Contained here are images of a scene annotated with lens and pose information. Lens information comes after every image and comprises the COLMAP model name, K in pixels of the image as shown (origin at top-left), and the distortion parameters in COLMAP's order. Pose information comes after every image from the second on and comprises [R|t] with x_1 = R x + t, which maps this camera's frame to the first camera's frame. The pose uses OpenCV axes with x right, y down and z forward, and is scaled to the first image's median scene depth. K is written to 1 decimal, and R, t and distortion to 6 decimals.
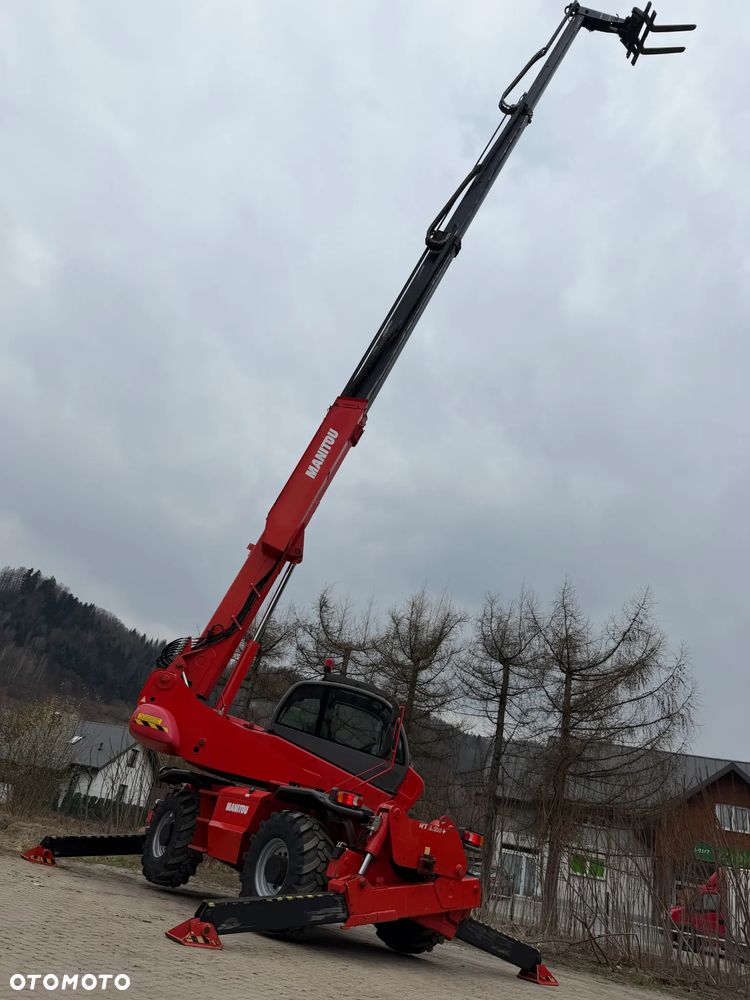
lens RADIAL K [[703.2, 0, 375.0], [0, 703.2, 500.0], [0, 0, 1]] dist [0.075366, -0.088591]
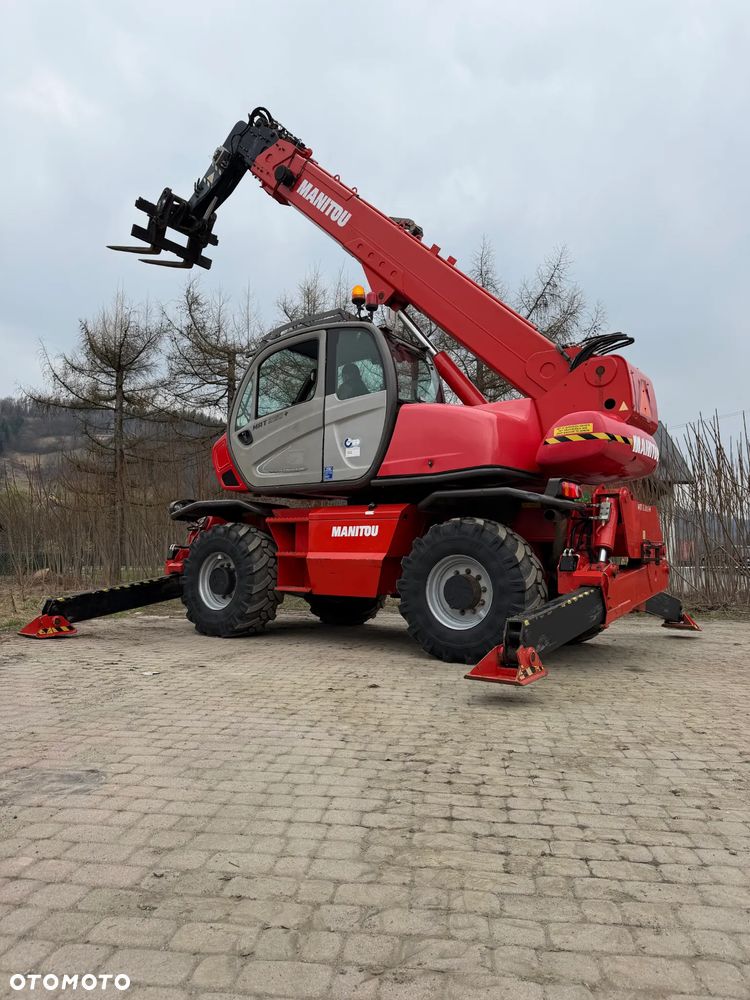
lens RADIAL K [[713.4, 0, 375.0], [0, 713.4, 500.0], [0, 0, 1]] dist [0.004844, -0.001286]
pose [[0.956444, -0.153936, 0.248028, -0.132606], [0.043601, 0.915462, 0.400035, 0.042920], [-0.288640, -0.371797, 0.882300, 0.134715]]
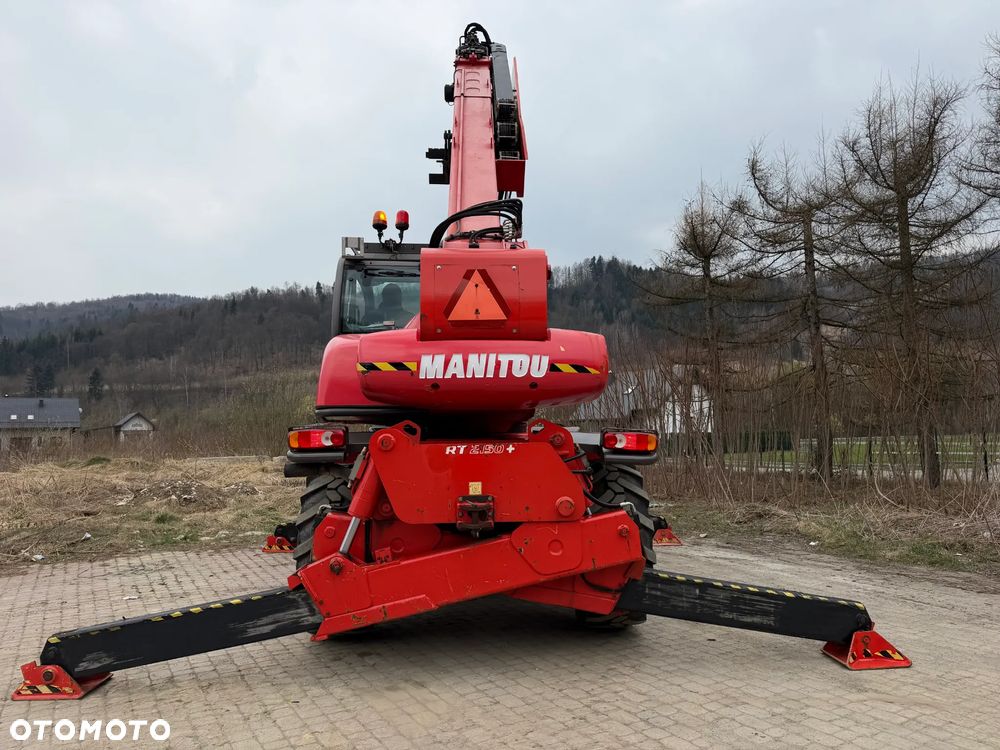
lens RADIAL K [[703.2, 0, 503.9], [0, 703.2, 370.7], [0, 0, 1]] dist [0.075366, -0.088591]
pose [[0.763928, -0.257010, -0.591911, 0.144252], [0.430656, 0.886161, 0.171036, 0.110431], [0.480571, -0.385569, 0.787647, 0.207985]]
